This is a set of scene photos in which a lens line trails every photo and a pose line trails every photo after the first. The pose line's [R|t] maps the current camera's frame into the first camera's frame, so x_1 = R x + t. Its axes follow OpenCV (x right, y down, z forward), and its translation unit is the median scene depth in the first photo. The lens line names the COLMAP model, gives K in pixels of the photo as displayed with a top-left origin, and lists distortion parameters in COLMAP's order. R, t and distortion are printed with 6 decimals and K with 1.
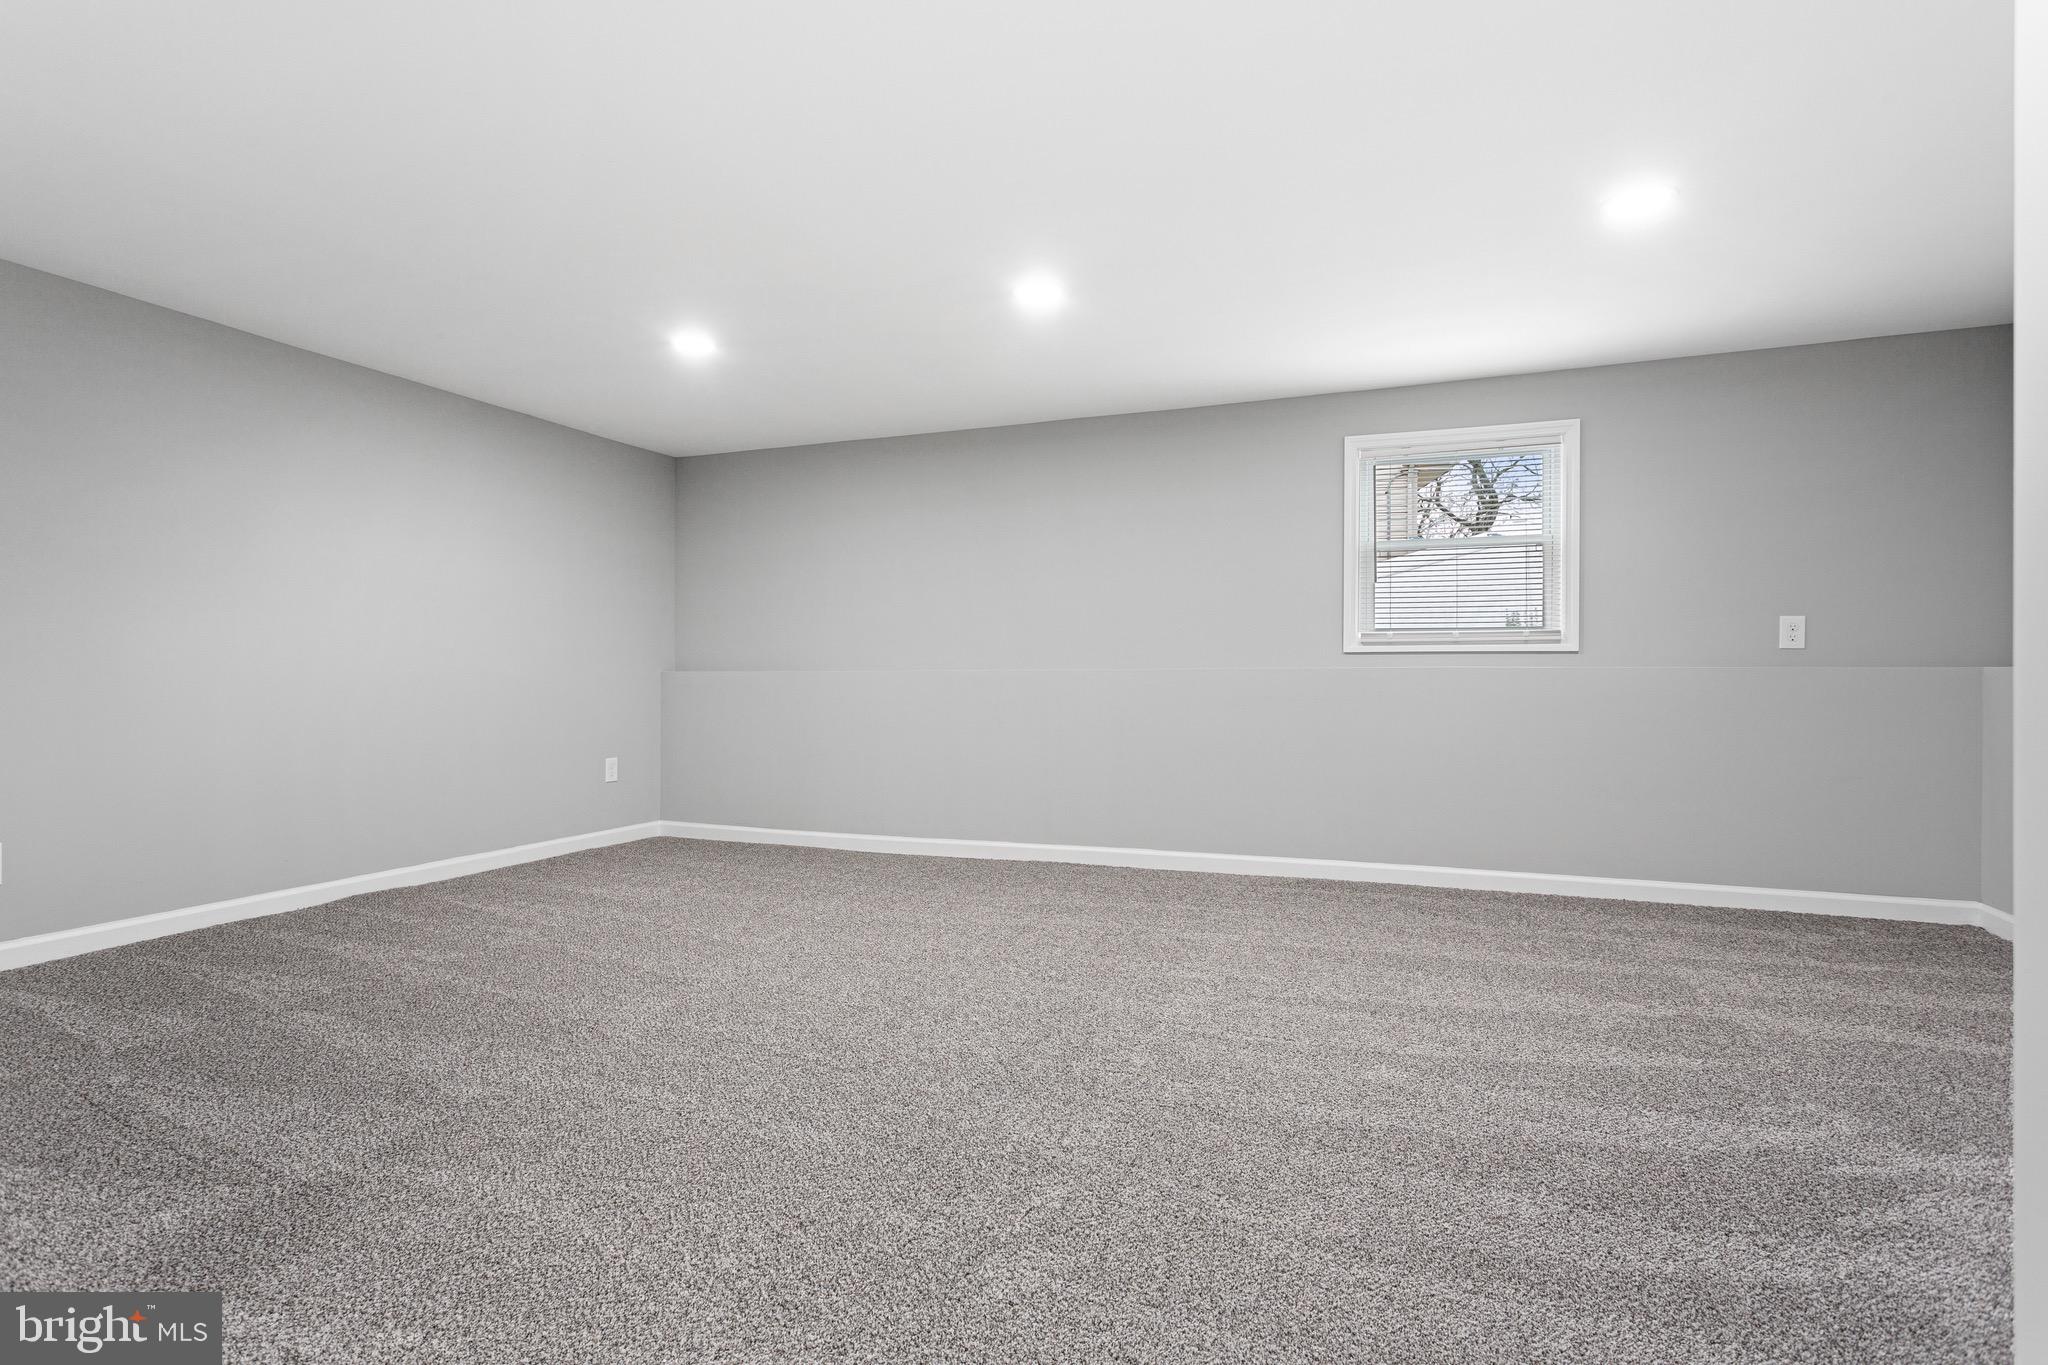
lens RADIAL K [[1007.0, 0, 1024.4], [0, 1007.0, 679.7], [0, 0, 1]] dist [0.015713, 0.000216]
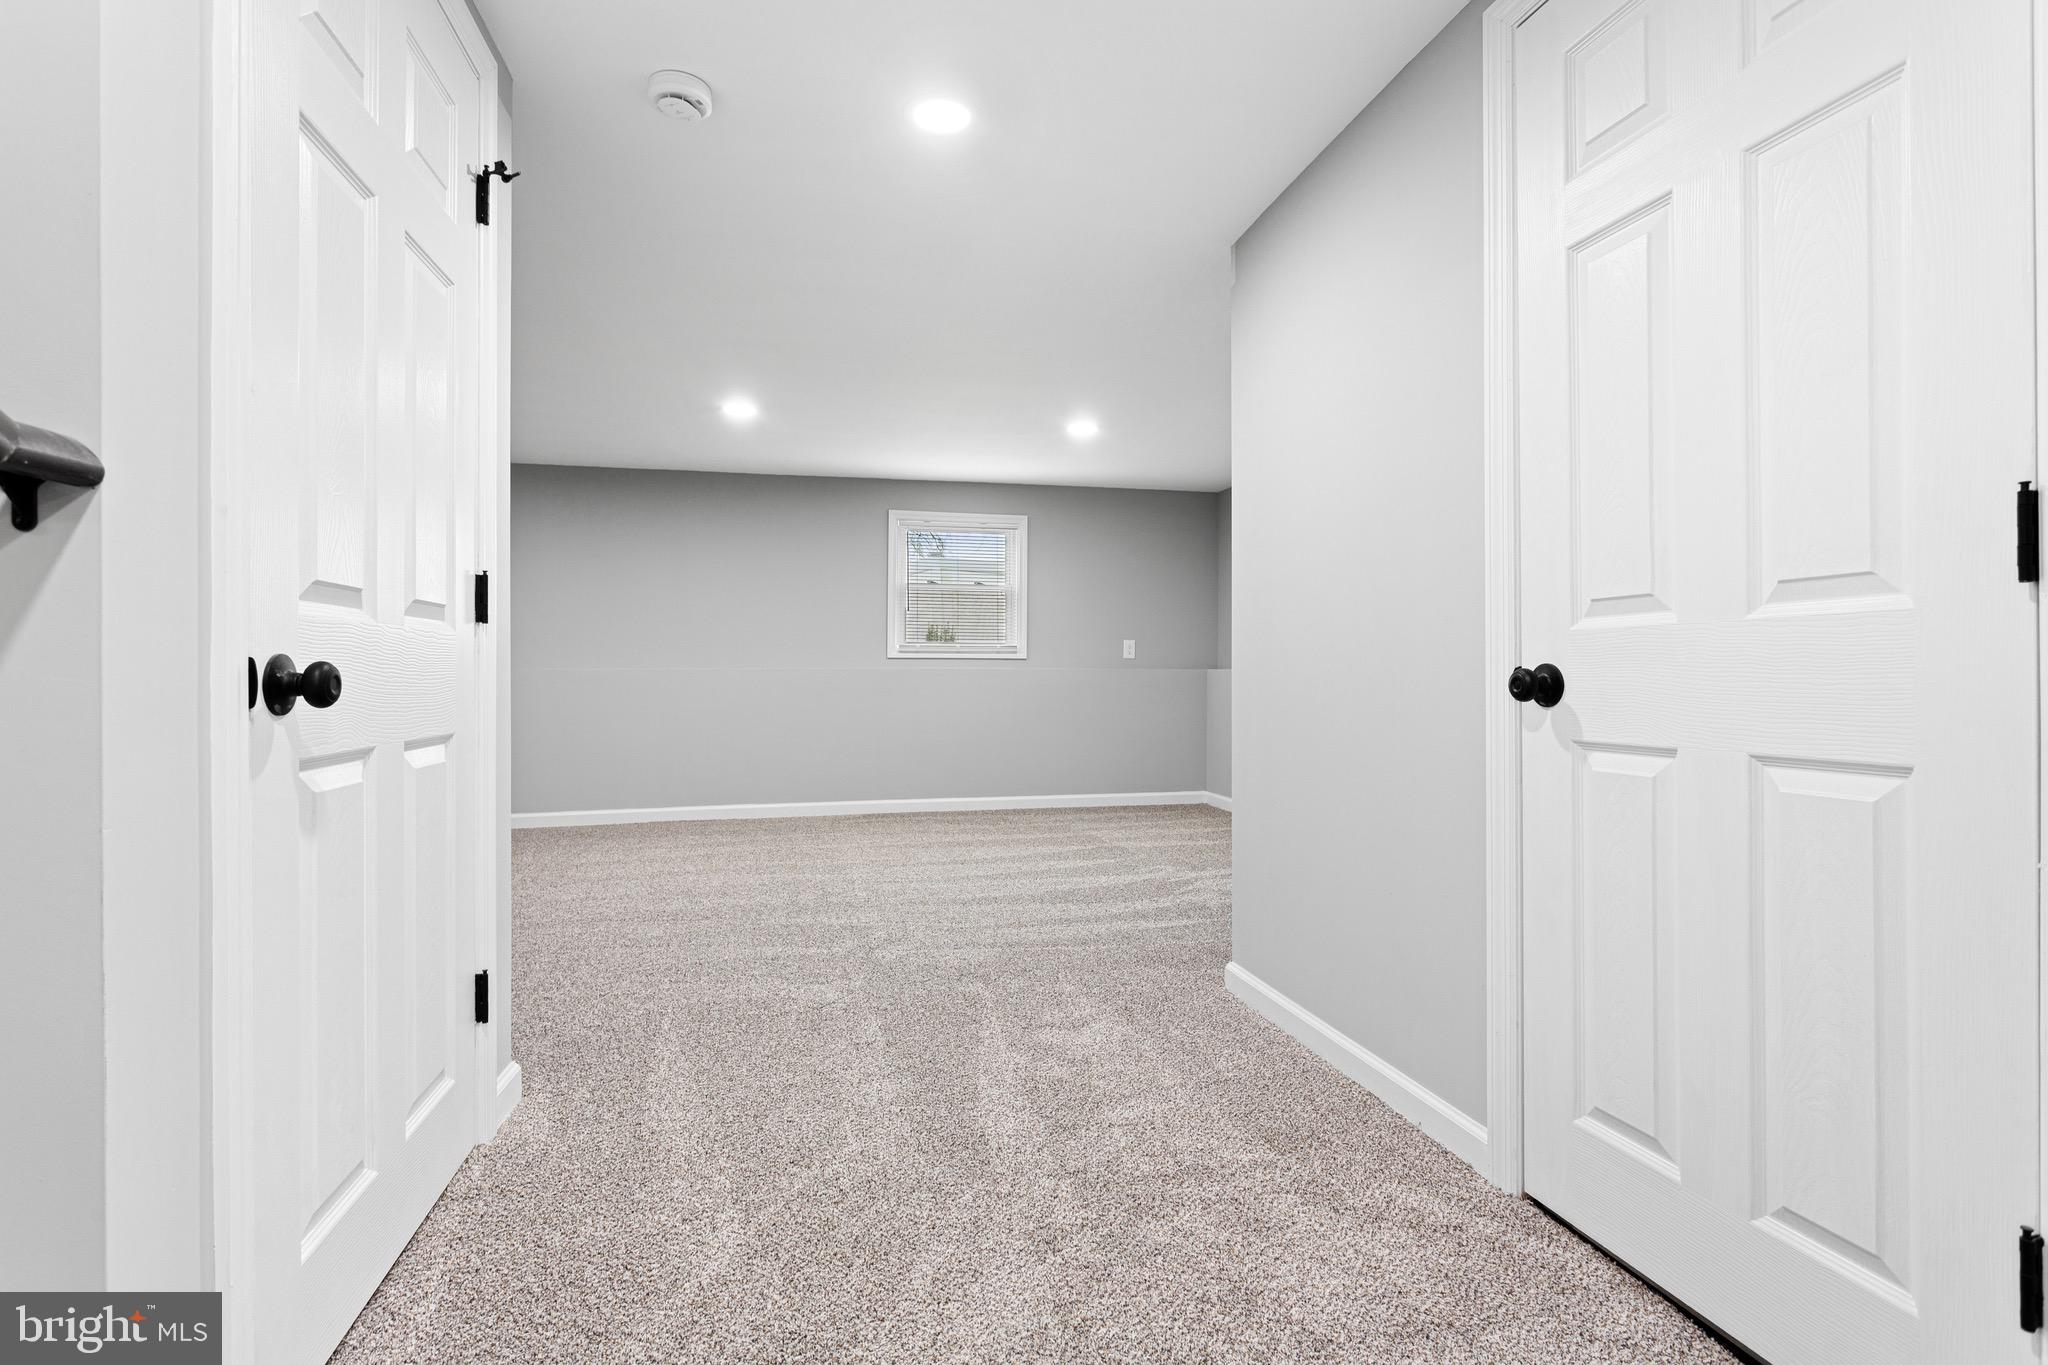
lens RADIAL K [[1007.0, 0, 1021.8], [0, 1007.0, 681.1], [0, 0, 1]] dist [0.015713, 0.000216]
pose [[0.832401, -0.002297, 0.554169, -0.454635], [0.003935, 0.999991, -0.001766, 0.013479], [-0.554160, 0.003651, 0.832402, -0.437015]]
